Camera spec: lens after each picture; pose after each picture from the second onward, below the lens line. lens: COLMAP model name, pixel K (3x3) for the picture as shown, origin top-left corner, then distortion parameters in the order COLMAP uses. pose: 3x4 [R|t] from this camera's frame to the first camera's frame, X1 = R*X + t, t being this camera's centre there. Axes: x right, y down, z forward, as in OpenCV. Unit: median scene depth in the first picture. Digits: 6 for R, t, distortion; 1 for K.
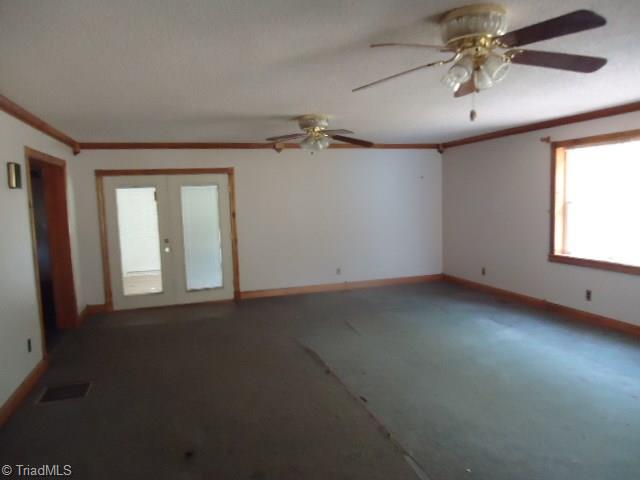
lens RADIAL K [[476.5, 0, 322.3], [0, 476.5, 238.7], [0, 0, 1]] dist [-0.008914, 0.005394]
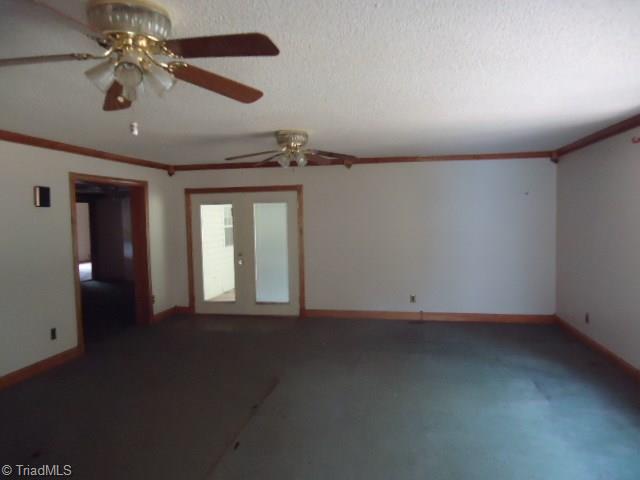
lens RADIAL K [[476.5, 0, 320.2], [0, 476.5, 242.7], [0, 0, 1]] dist [-0.008914, 0.005394]
pose [[0.878551, 0.045410, -0.475485, 0.333696], [-0.054172, 0.998520, -0.004732, -0.025489], [0.474566, 0.029916, 0.879711, 0.143193]]
